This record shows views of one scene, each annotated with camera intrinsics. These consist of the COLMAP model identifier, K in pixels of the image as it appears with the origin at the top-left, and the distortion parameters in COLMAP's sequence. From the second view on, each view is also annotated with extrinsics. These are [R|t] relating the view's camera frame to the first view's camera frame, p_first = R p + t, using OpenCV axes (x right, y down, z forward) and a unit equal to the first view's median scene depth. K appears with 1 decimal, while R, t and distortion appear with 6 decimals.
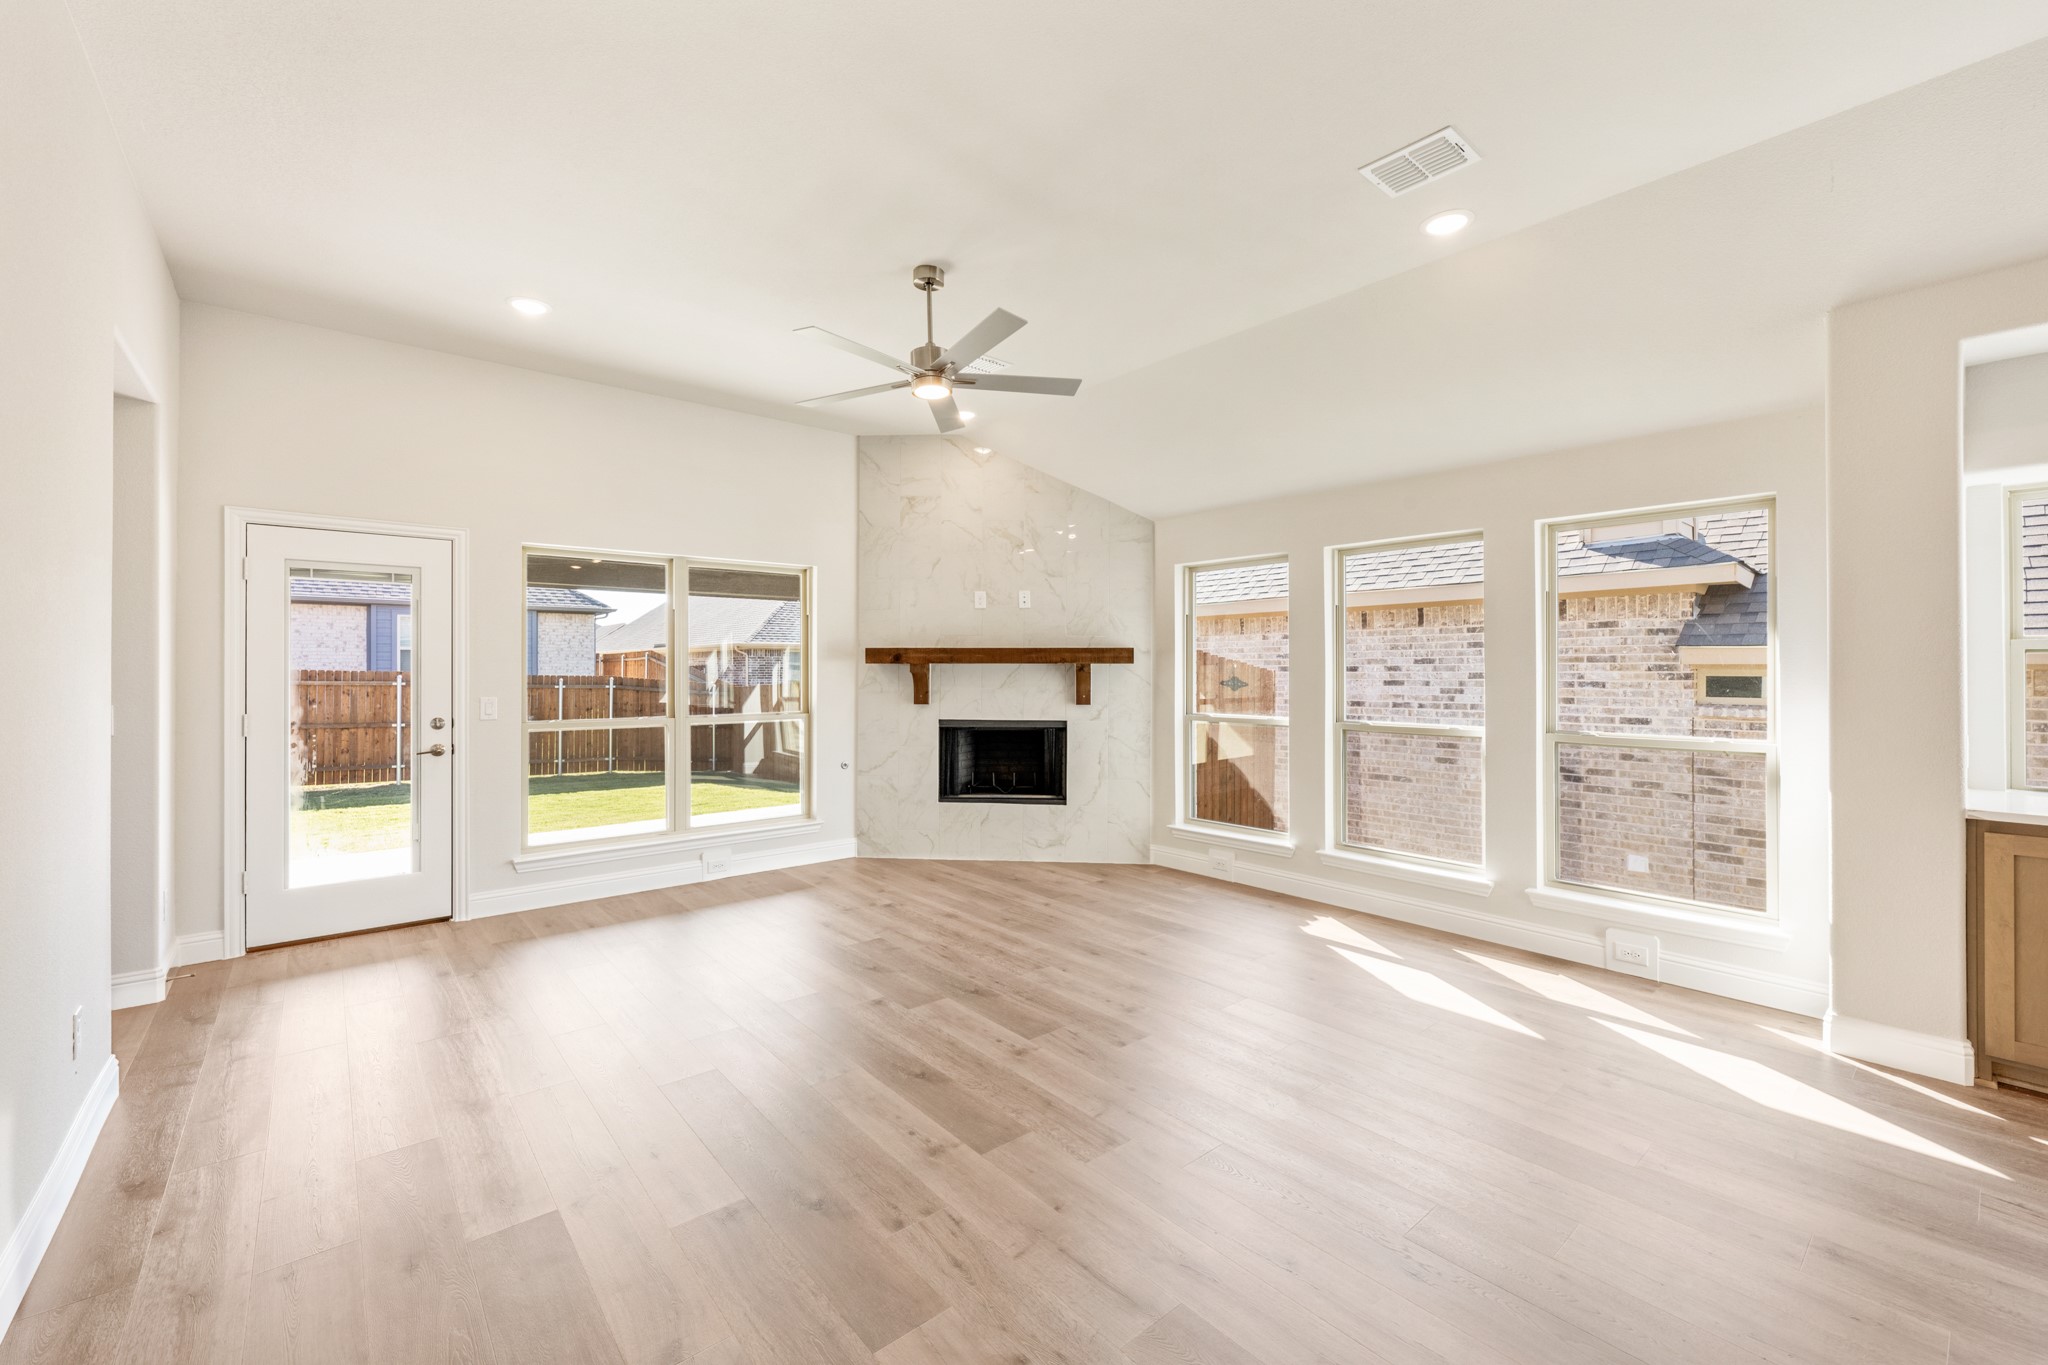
lens RADIAL K [[842.9, 0, 1033.8], [0, 842.9, 677.4], [0, 0, 1]] dist [-0.001204, 0.000465]
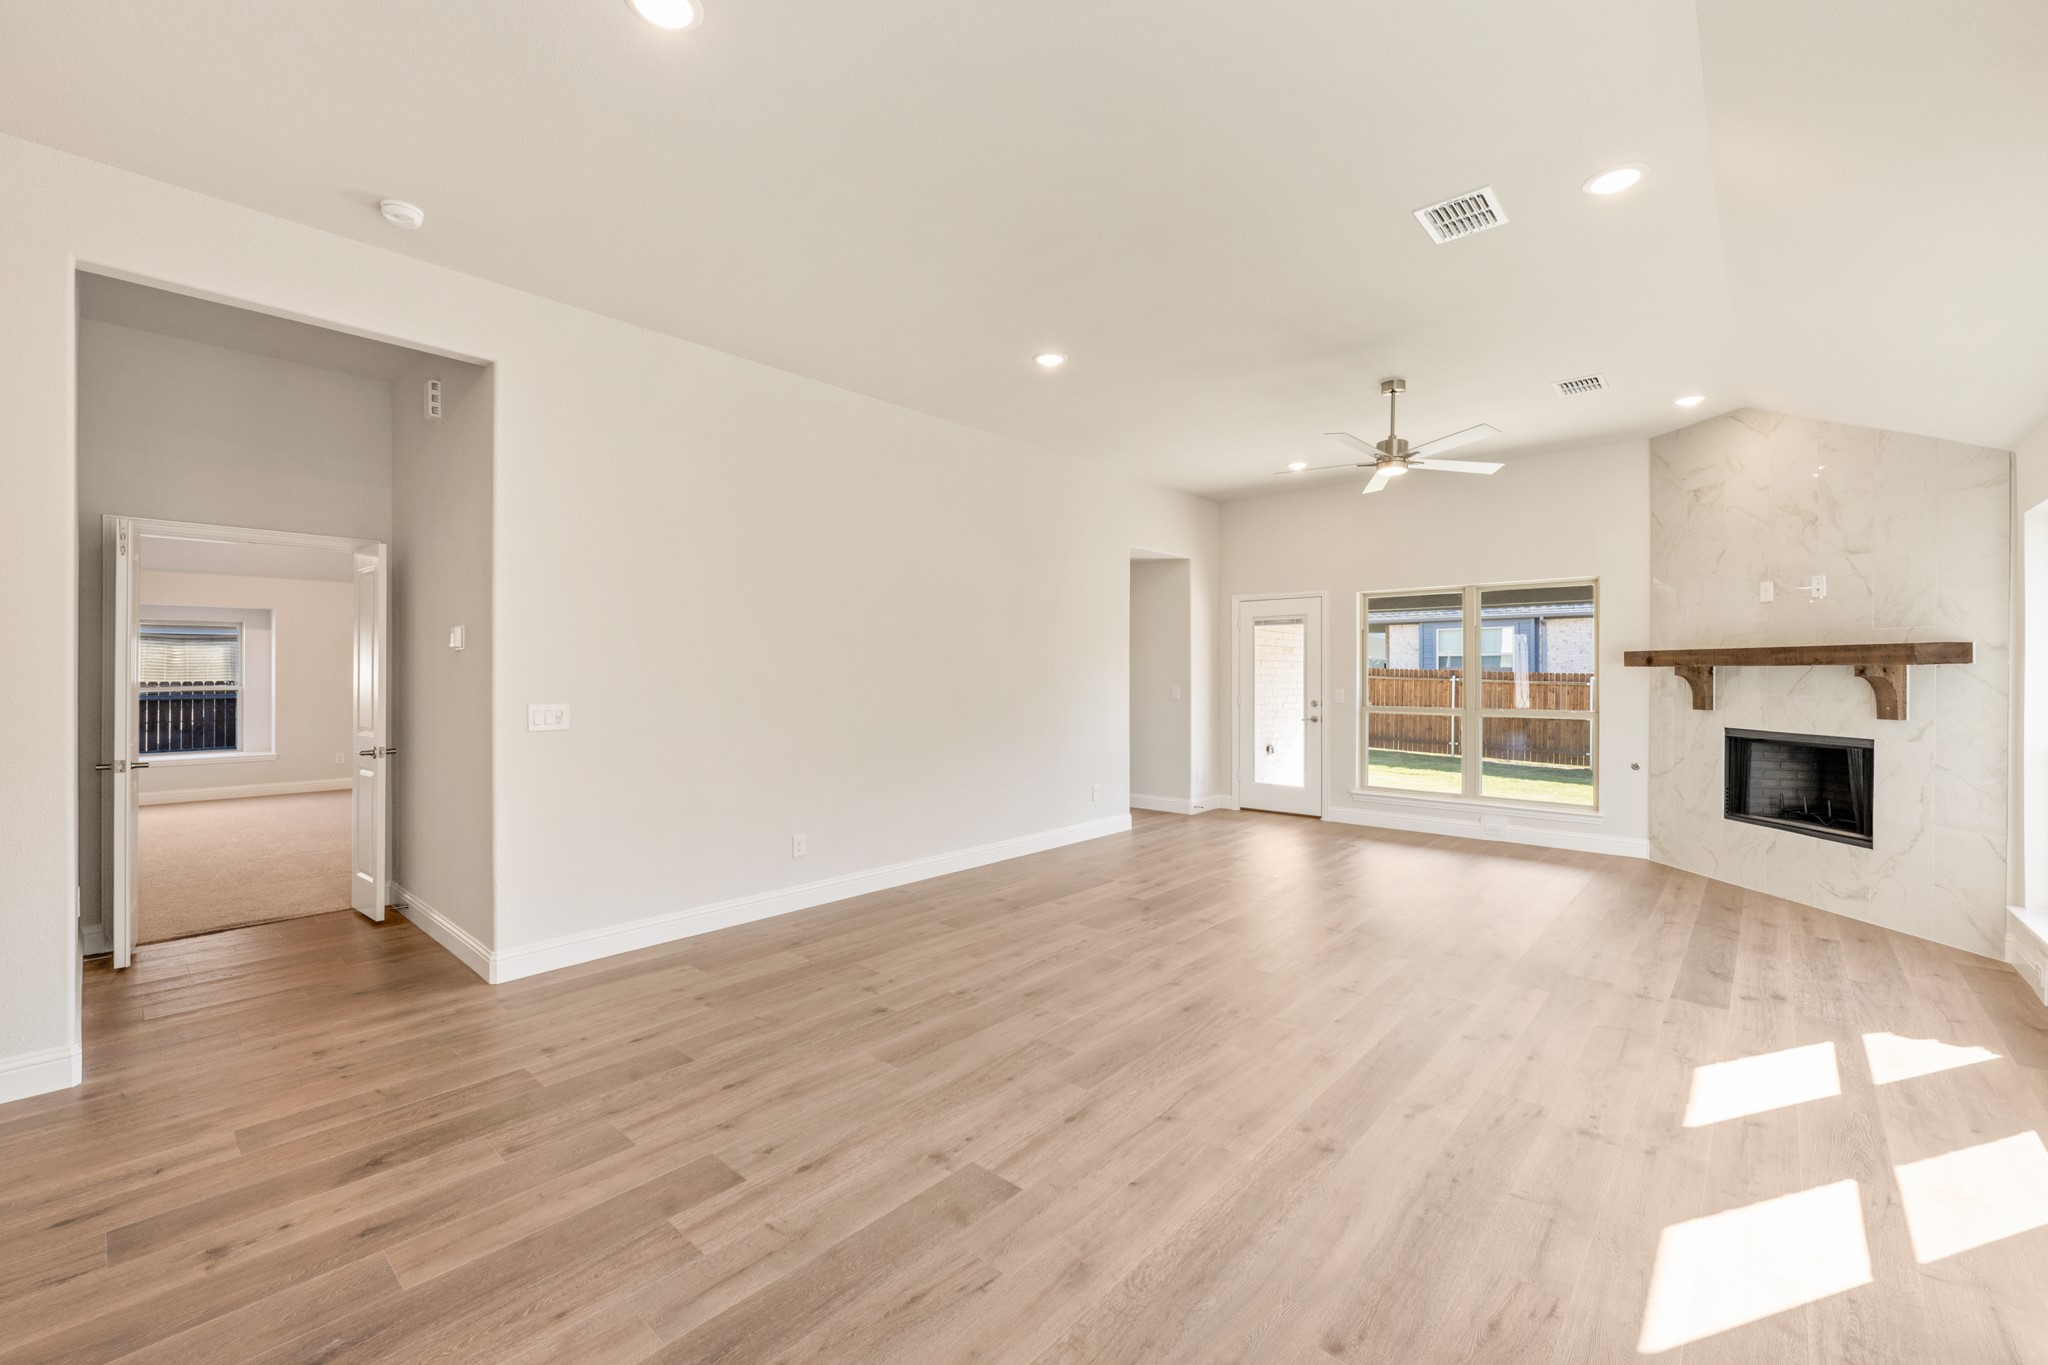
lens RADIAL K [[842.9, 0, 1023.3], [0, 842.9, 666.2], [0, 0, 1]] dist [-0.001204, 0.000465]
pose [[0.139183, -0.006012, -0.990248, 0.687924], [-0.009609, 0.999926, -0.007421, -0.002003], [0.990220, 0.010548, 0.139115, 0.130892]]
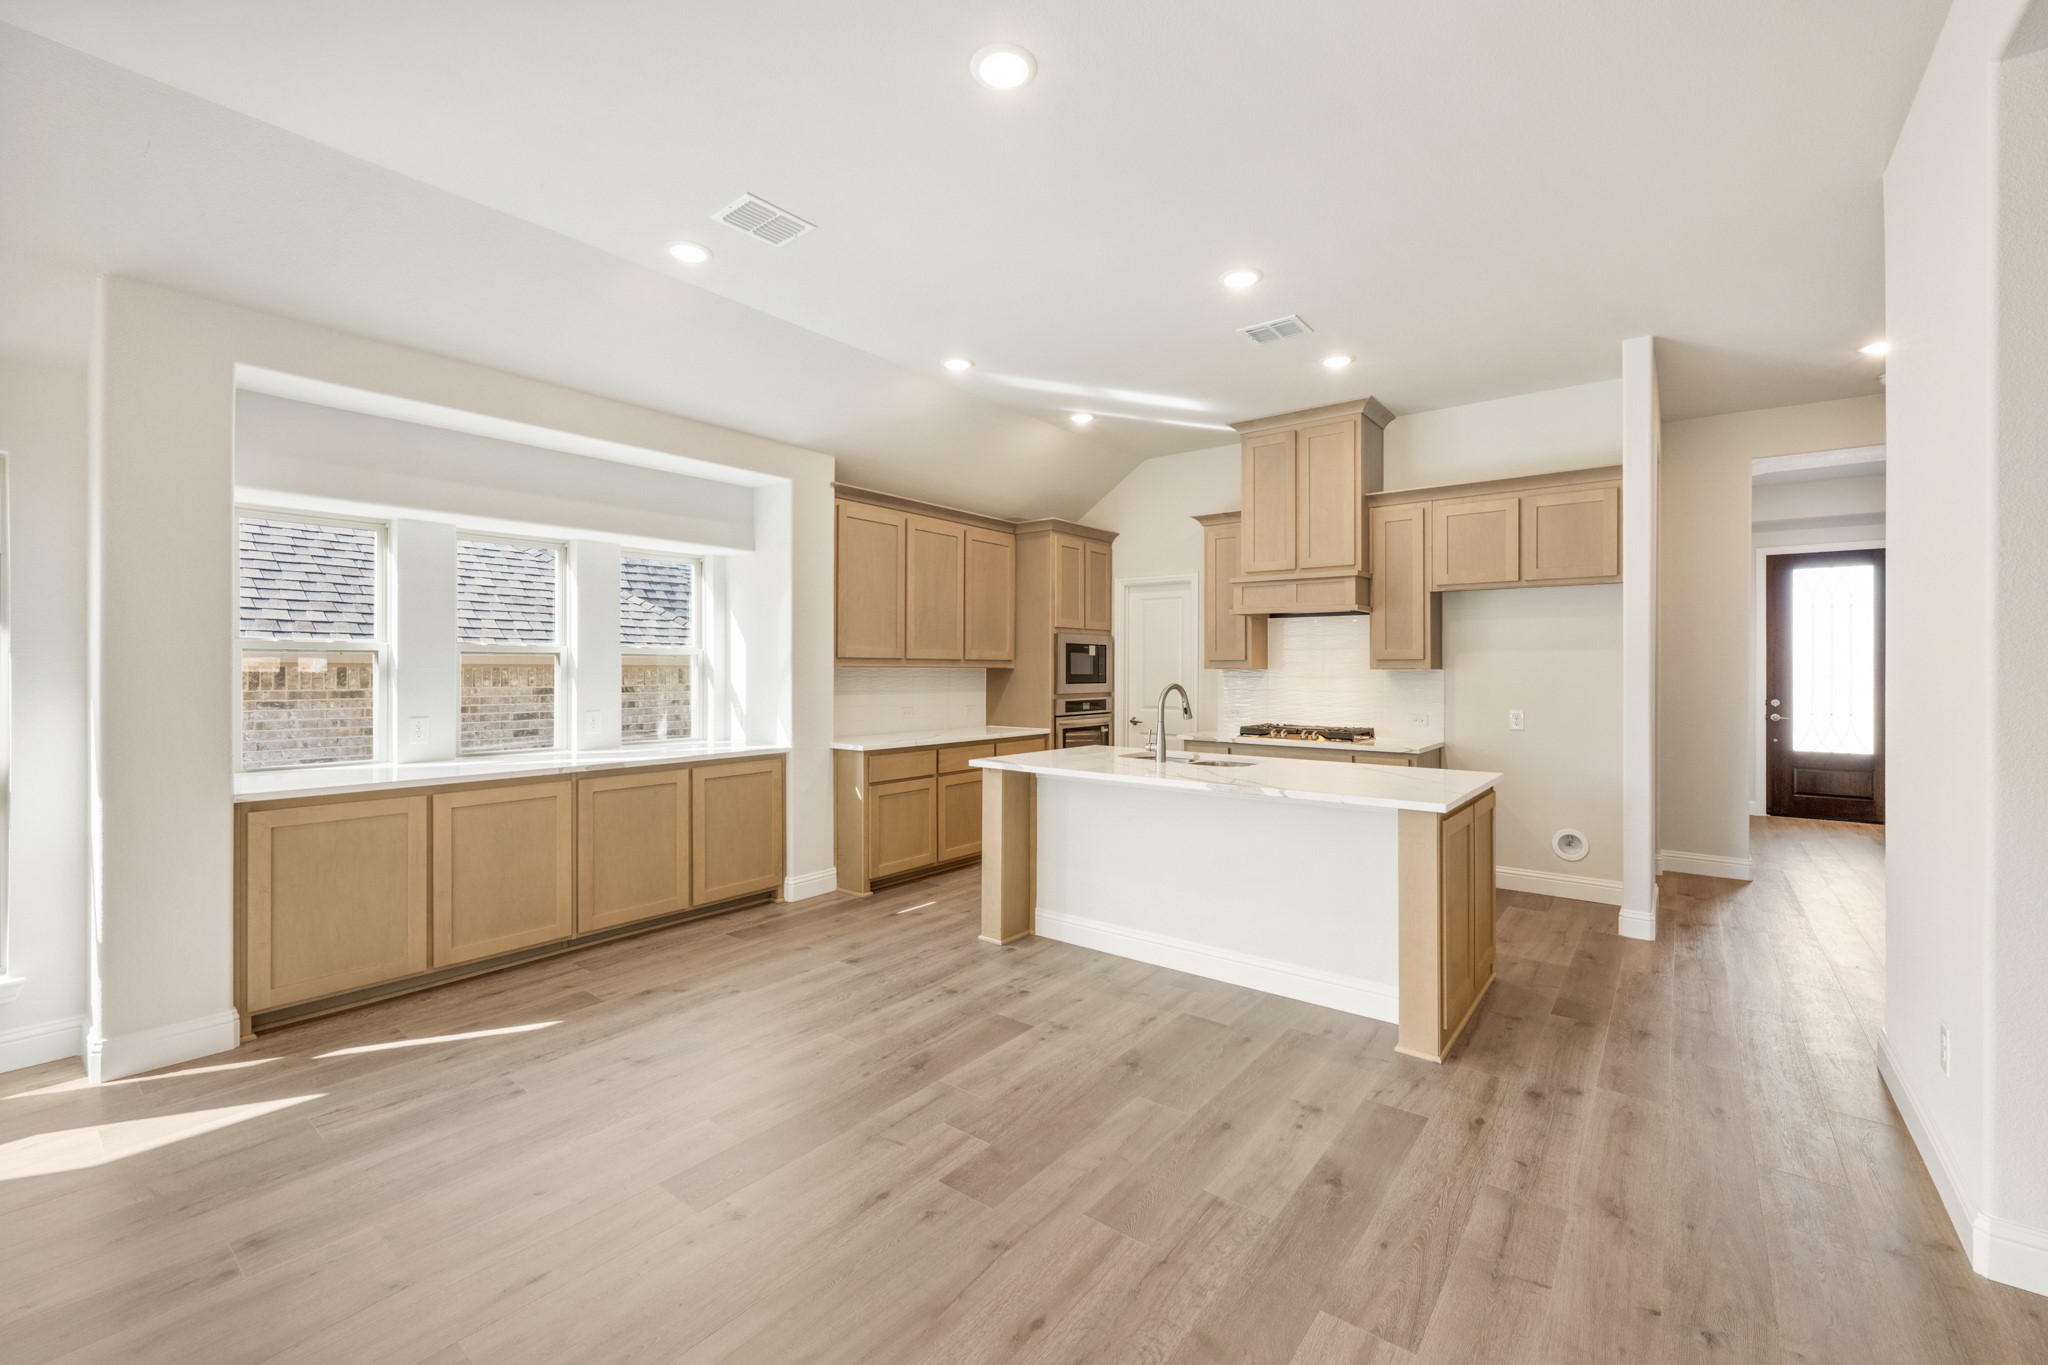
lens RADIAL K [[842.9, 0, 1029.8], [0, 842.9, 668.0], [0, 0, 1]] dist [-0.001204, 0.000465]
pose [[-0.205863, 0.001482, 0.978580, -0.077826], [0.004590, 0.999989, -0.000549, -0.000570], [-0.978570, 0.004379, -0.205868, 0.099086]]
